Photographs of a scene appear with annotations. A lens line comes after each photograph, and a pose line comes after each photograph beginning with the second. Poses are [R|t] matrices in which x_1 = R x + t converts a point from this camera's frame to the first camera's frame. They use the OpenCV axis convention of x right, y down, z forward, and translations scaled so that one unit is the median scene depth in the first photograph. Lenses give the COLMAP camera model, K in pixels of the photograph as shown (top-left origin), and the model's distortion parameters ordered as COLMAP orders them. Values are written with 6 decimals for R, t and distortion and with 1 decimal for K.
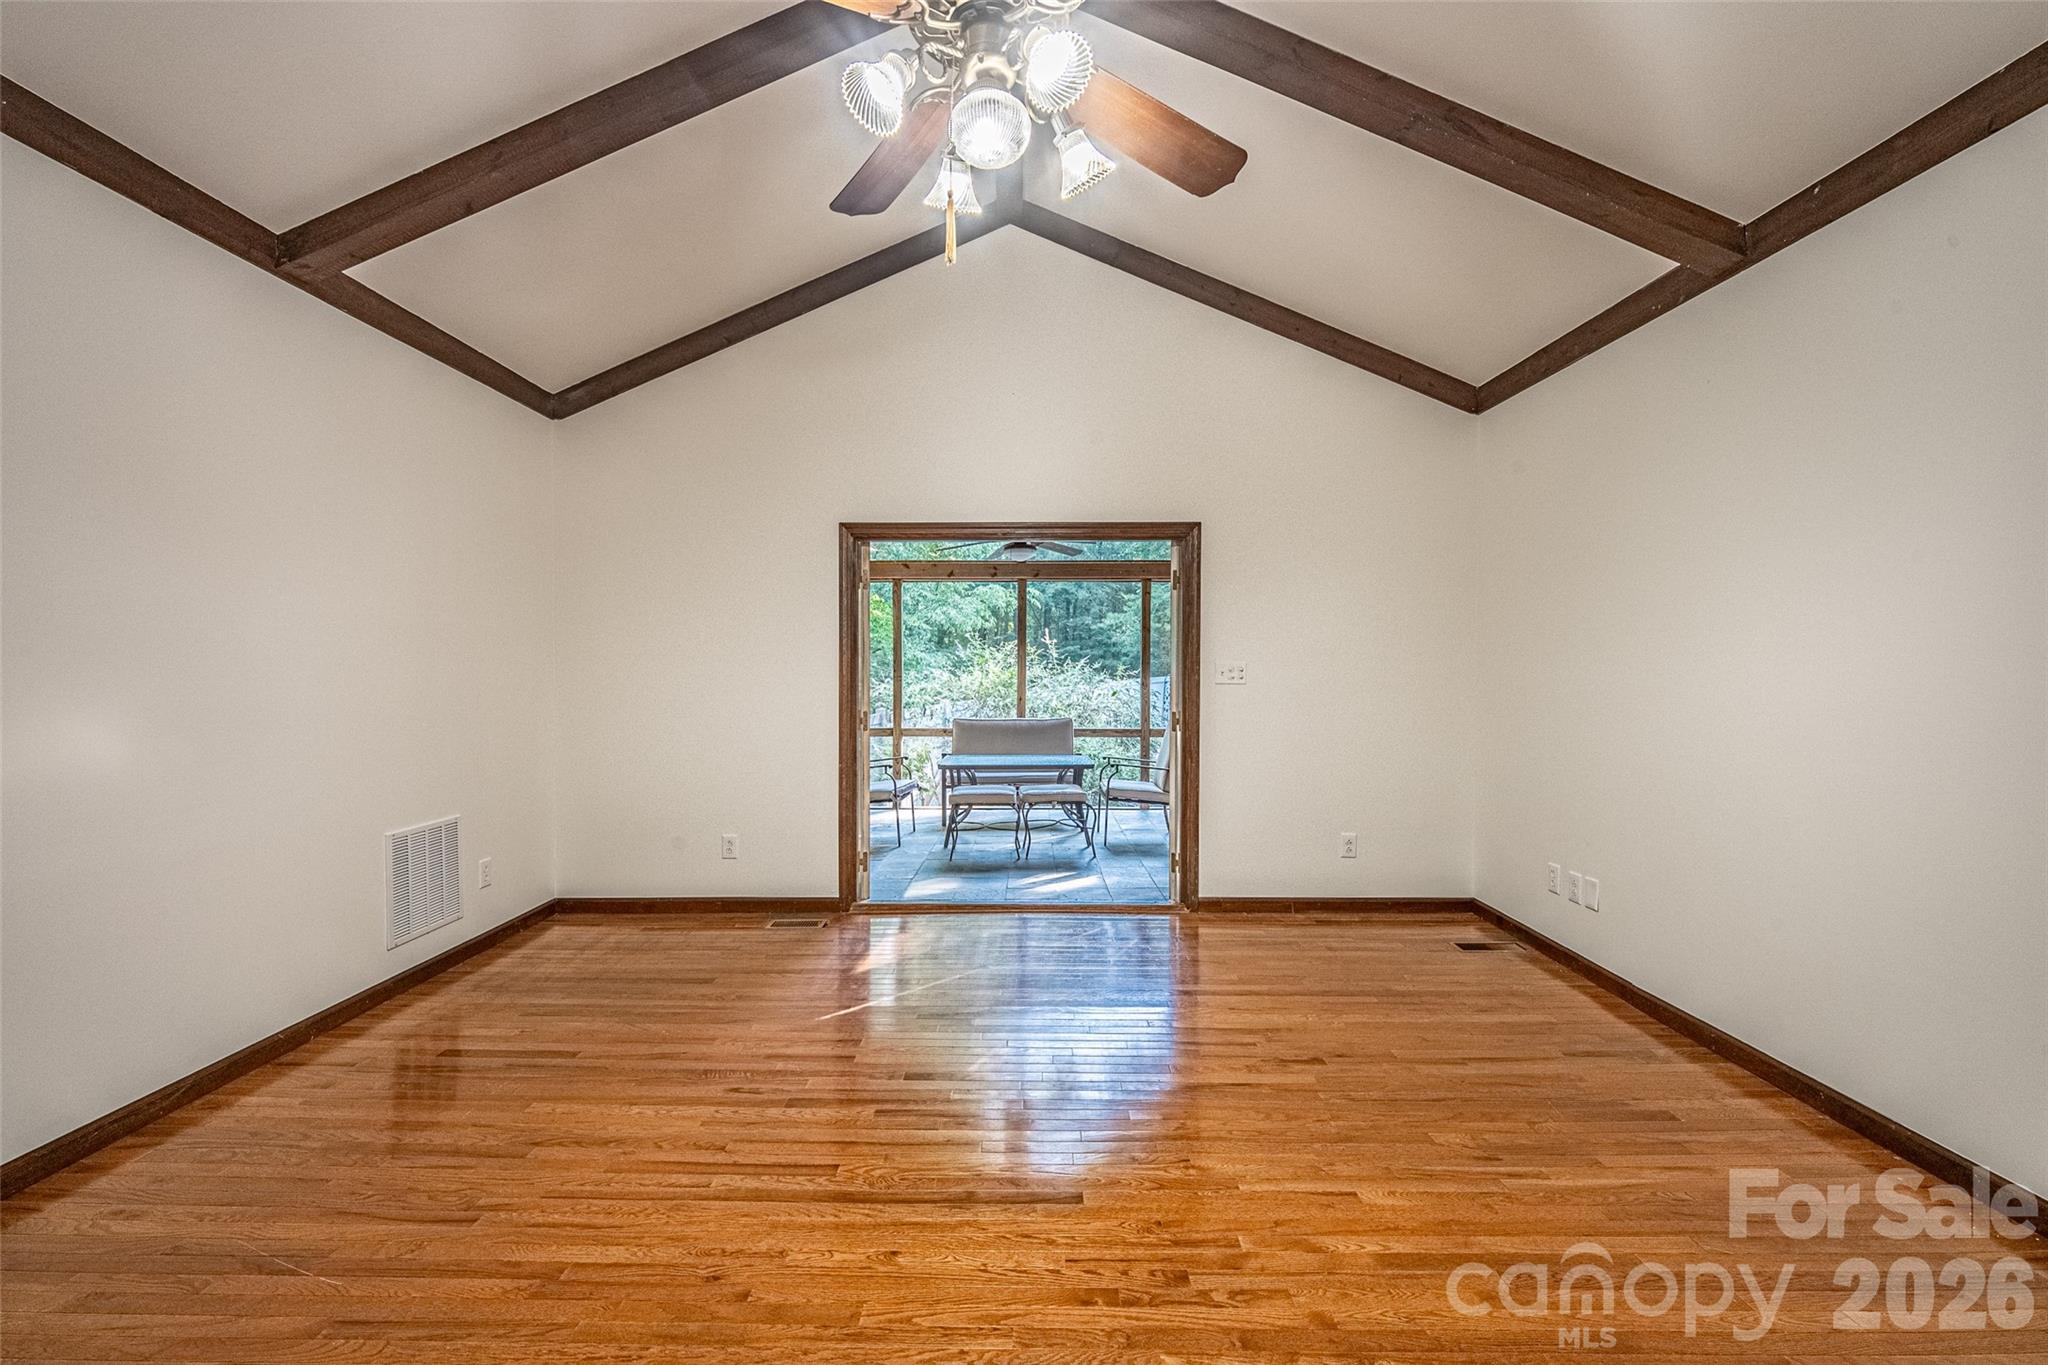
lens RADIAL K [[831.9, 0, 1024.0], [0, 831.9, 682.5], [0, 0, 1]] dist [0.000369, -0.000524]
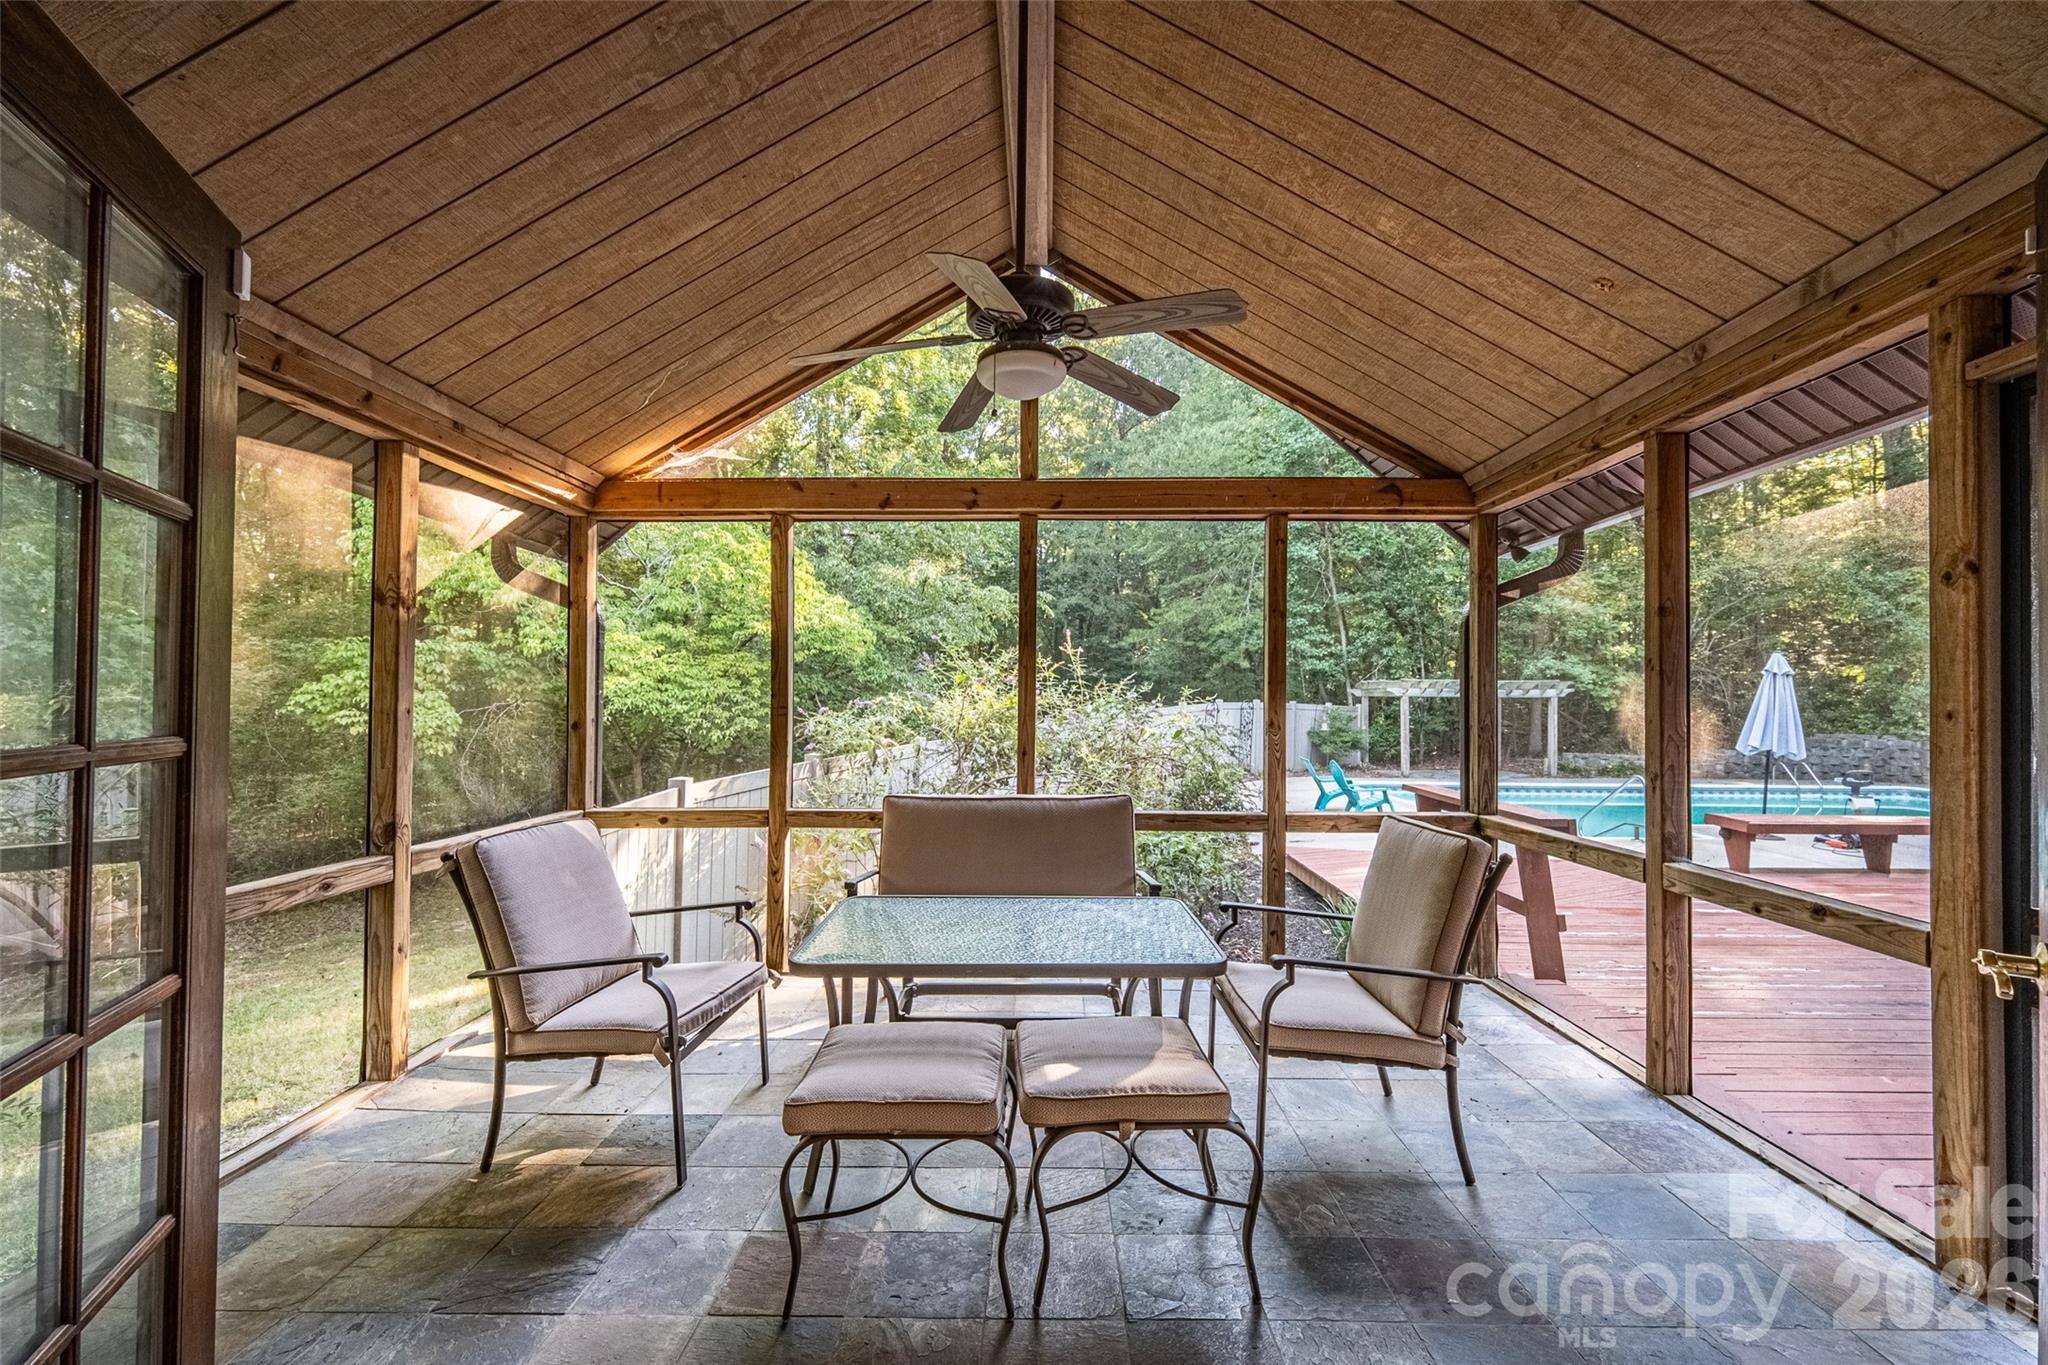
lens RADIAL K [[831.9, 0, 1024.0], [0, 831.9, 682.5], [0, 0, 1]] dist [0.000369, -0.000524]
pose [[0.999937, 0.002236, -0.011022, 0.000396], [-0.002569, 0.999537, -0.030324, -0.005075], [0.010950, 0.030351, 0.999479, 0.352625]]
